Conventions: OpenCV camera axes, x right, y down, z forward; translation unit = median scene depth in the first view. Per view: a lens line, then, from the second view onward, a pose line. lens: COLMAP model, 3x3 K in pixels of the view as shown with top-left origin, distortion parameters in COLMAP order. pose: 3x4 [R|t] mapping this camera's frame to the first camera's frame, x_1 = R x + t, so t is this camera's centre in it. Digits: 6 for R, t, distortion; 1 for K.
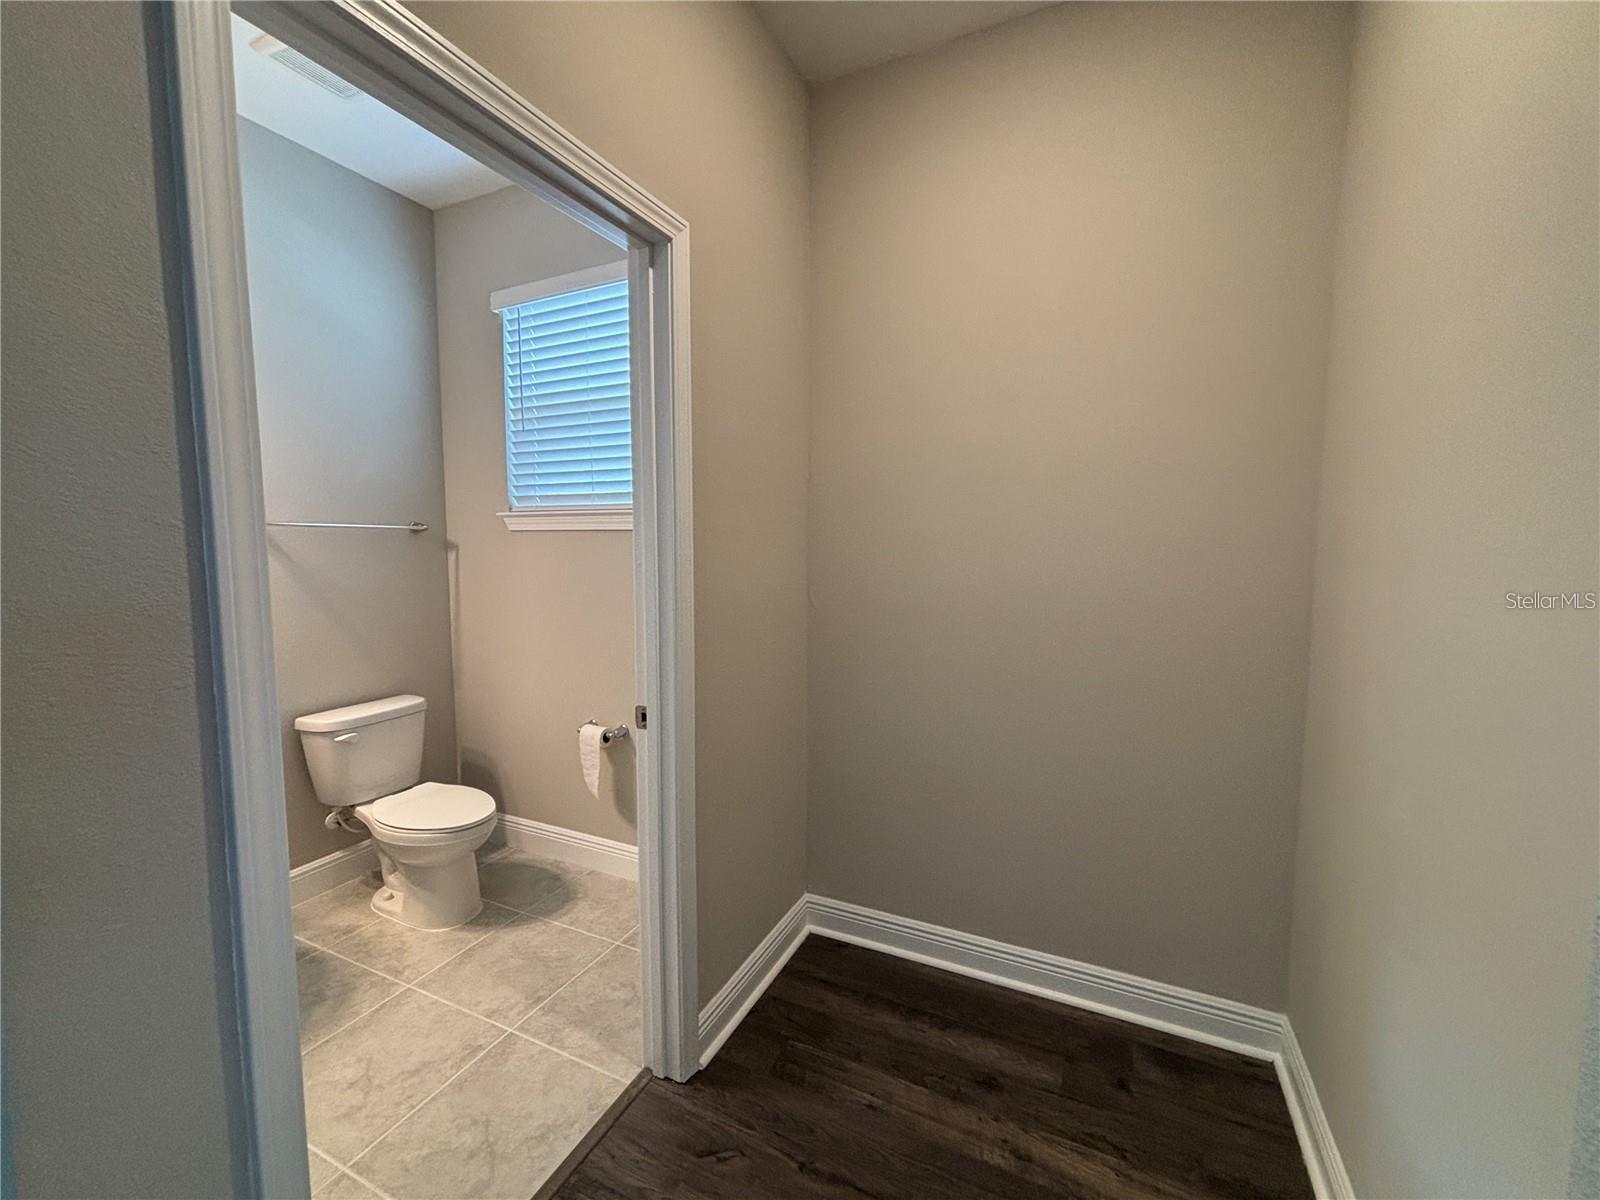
lens RADIAL K [[648.4, 0, 800.0], [0, 648.4, 600.0], [0, 0, 1]] dist [-0.028536, 0.012479]
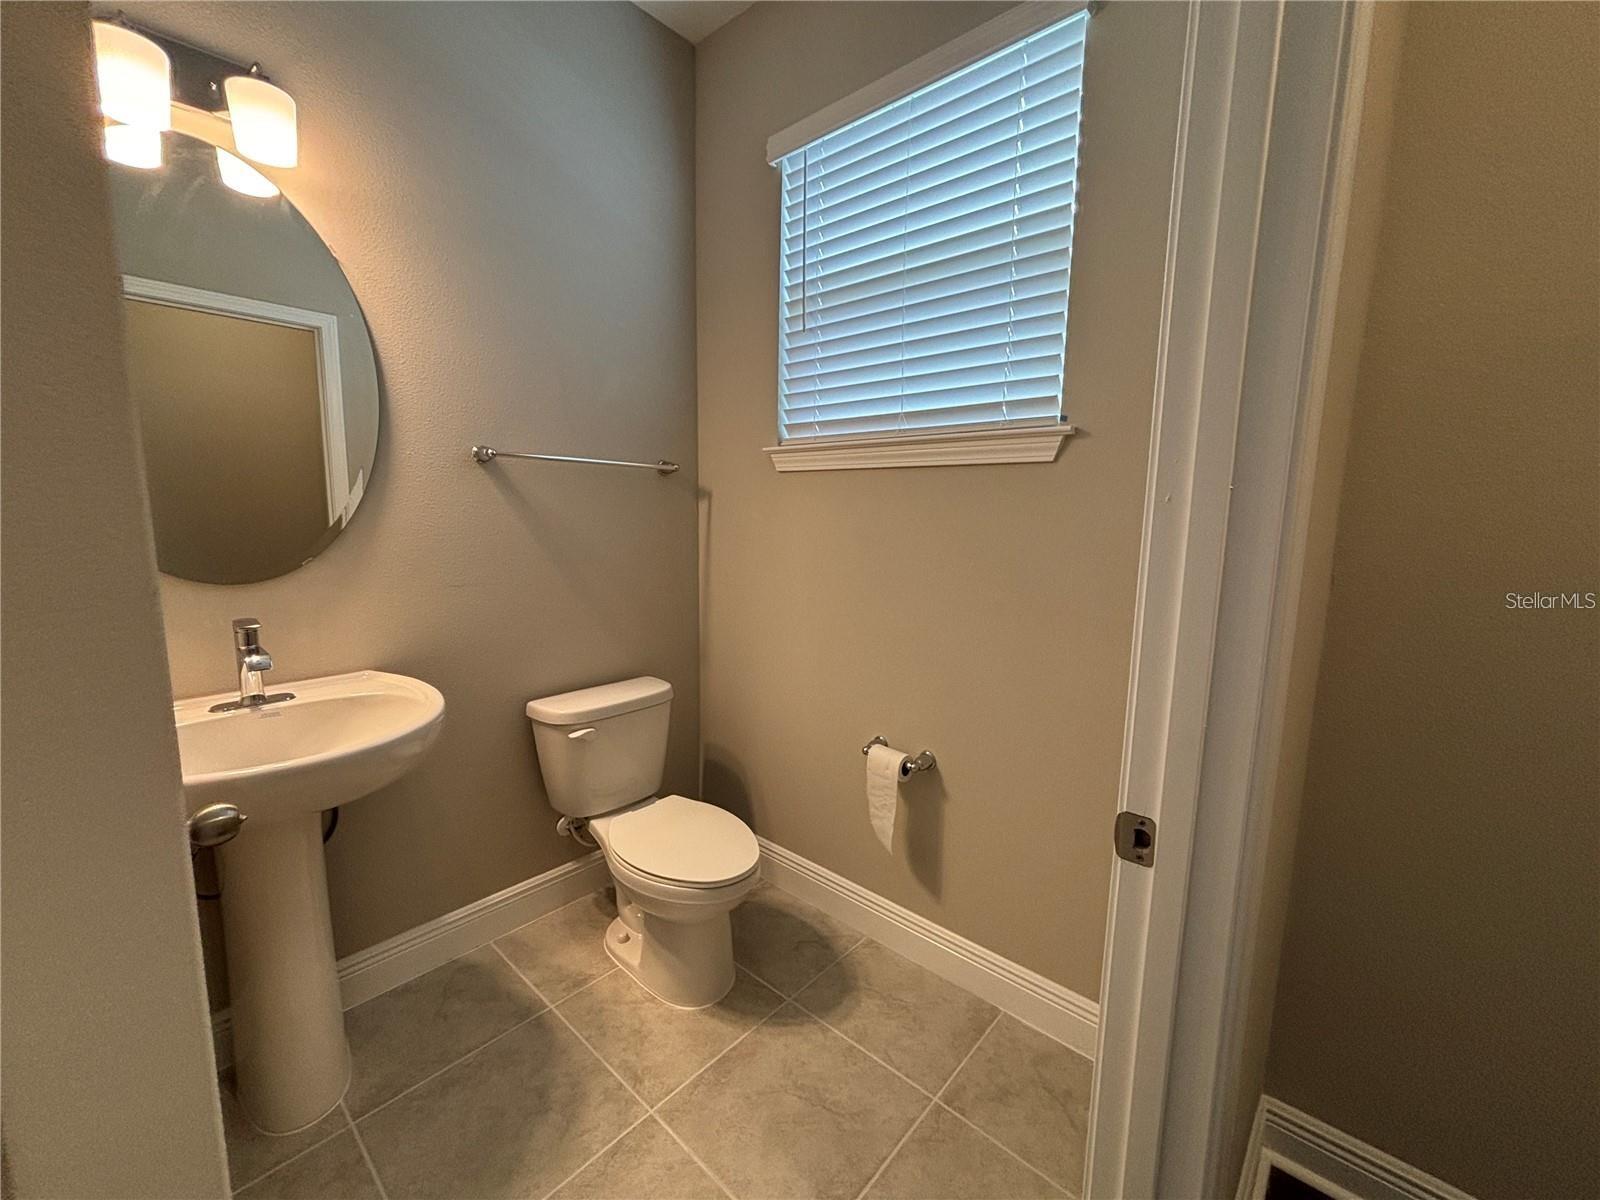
lens RADIAL K [[648.4, 0, 800.0], [0, 648.4, 600.0], [0, 0, 1]] dist [-0.028536, 0.012479]
pose [[0.956520, 0.052920, -0.286824, -0.221067], [-0.037811, 0.997602, 0.057966, -0.004877], [0.289204, -0.044601, 0.956228, 0.310927]]
